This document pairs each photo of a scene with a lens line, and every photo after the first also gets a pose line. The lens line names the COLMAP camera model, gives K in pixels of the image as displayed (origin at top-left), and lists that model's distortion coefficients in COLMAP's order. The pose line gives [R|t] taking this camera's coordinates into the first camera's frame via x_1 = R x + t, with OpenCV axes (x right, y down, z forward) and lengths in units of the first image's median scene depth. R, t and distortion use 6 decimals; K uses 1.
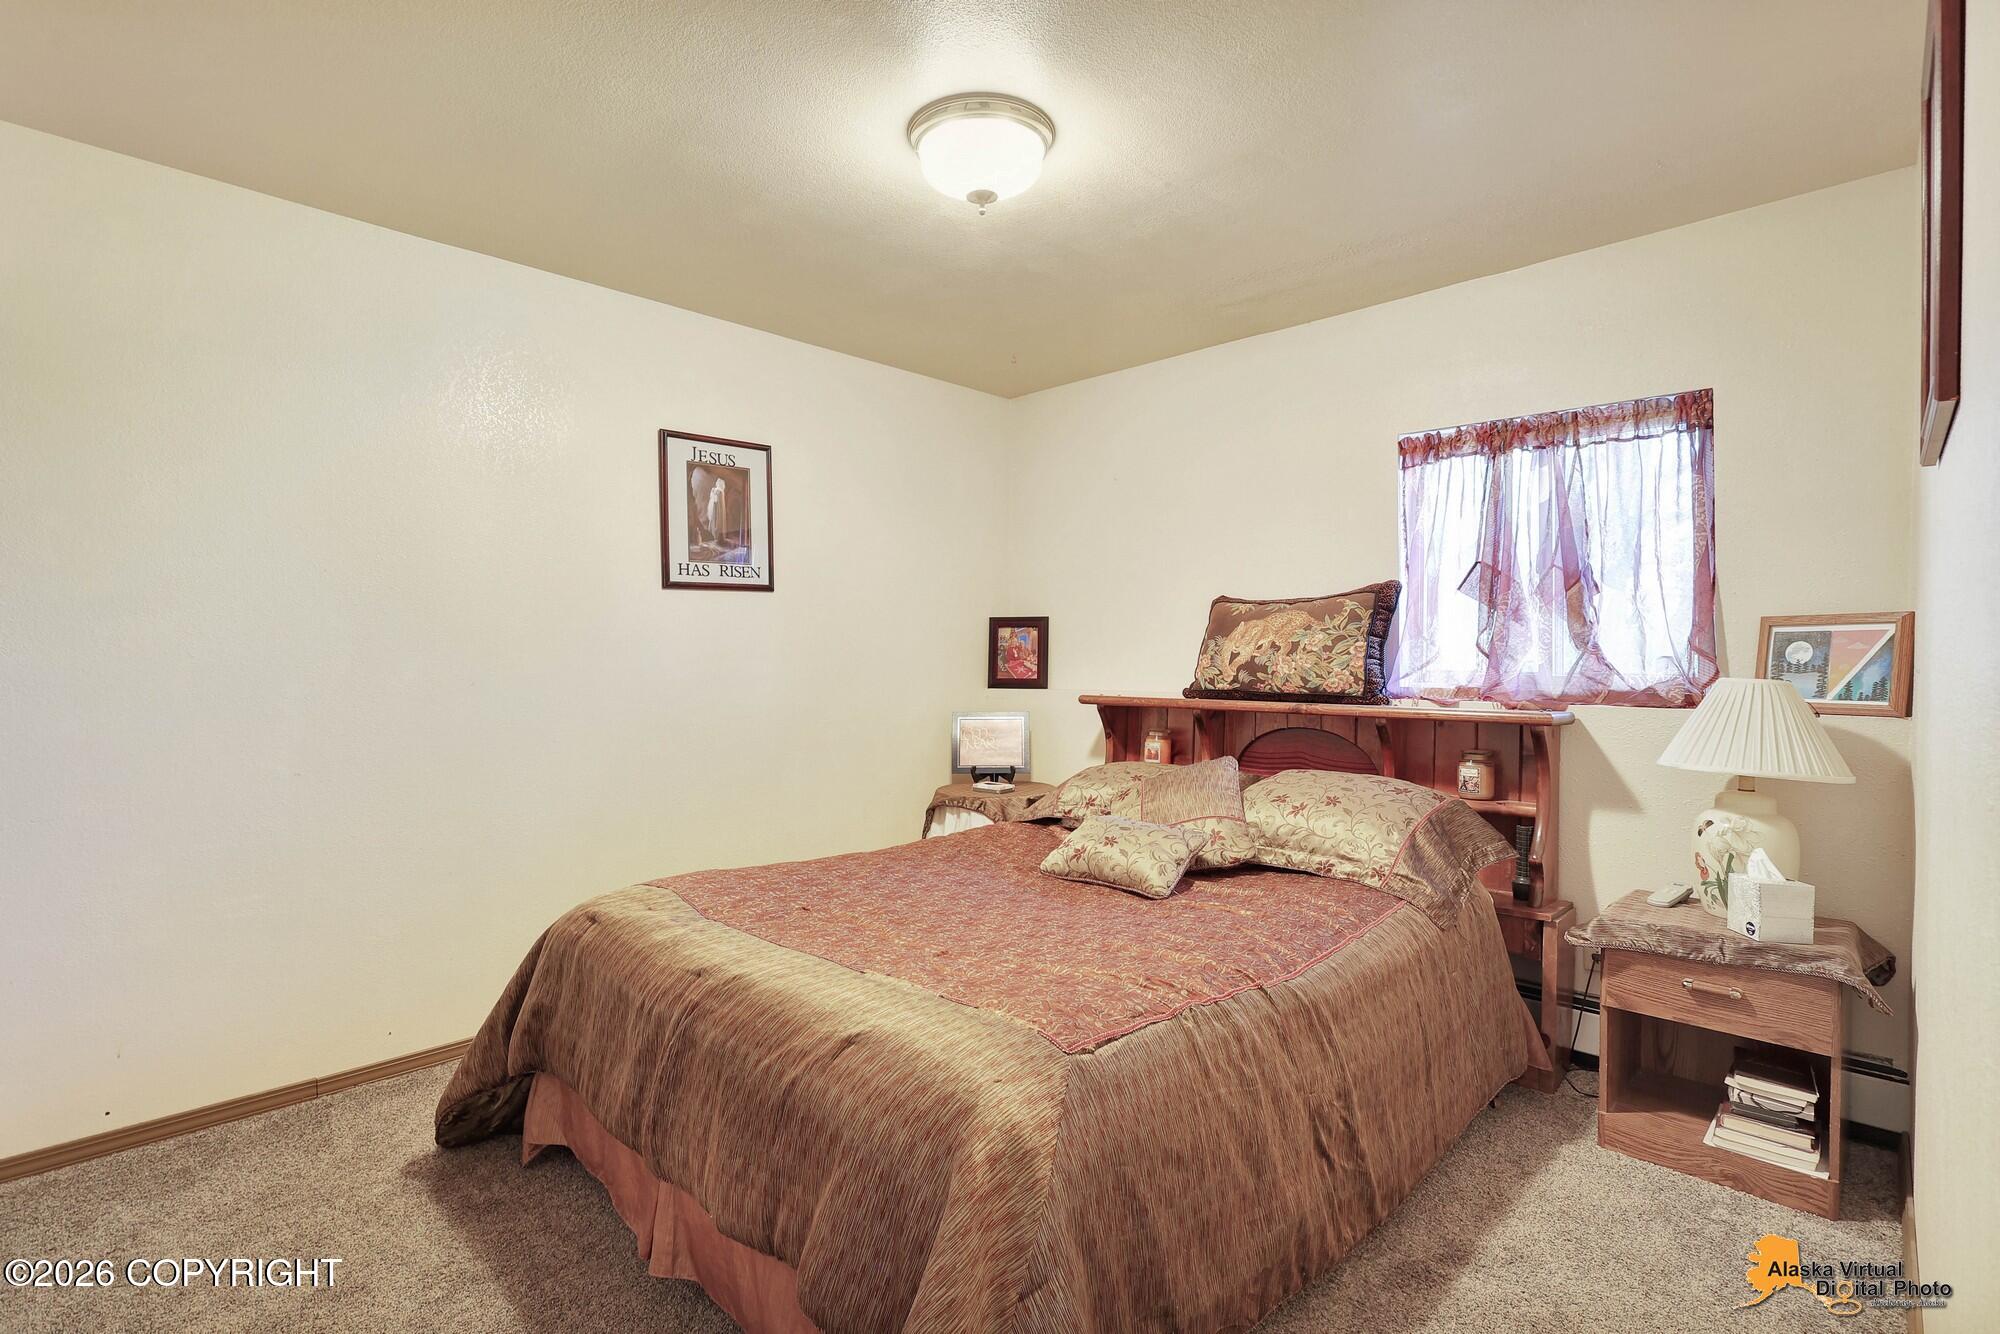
lens RADIAL K [[930.5, 0, 987.6], [0, 930.5, 653.9], [0, 0, 1]] dist [0.000597, 0.000190]
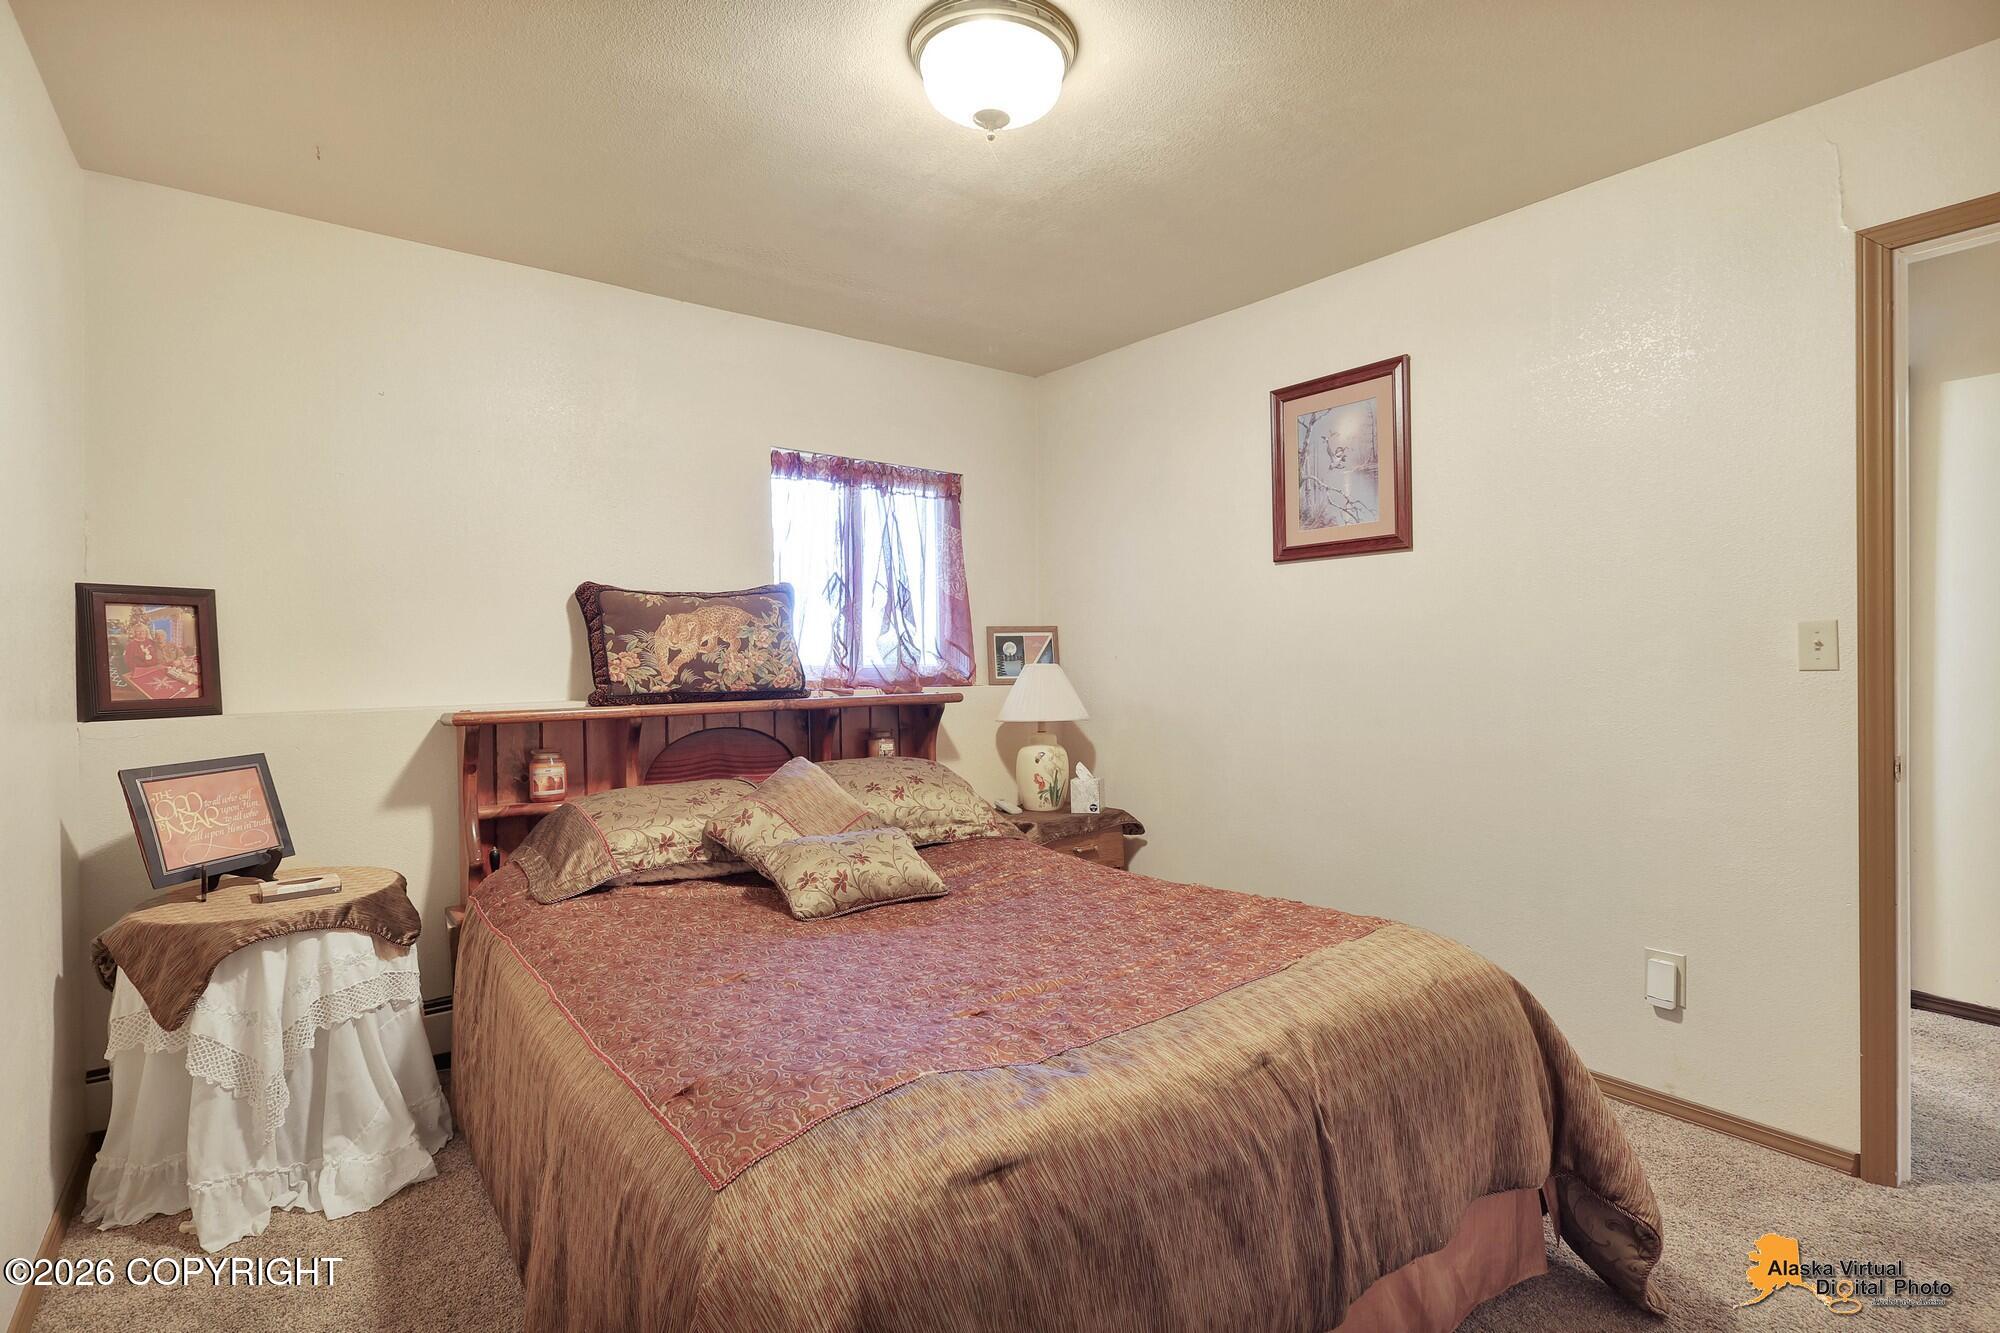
lens RADIAL K [[930.5, 0, 988.1], [0, 930.5, 669.3], [0, 0, 1]] dist [0.000597, 0.000190]
pose [[0.161847, -0.019272, 0.986628, -0.573154], [0.008402, 0.999800, 0.018151, 0.004017], [-0.986780, 0.005352, 0.161977, 0.579639]]
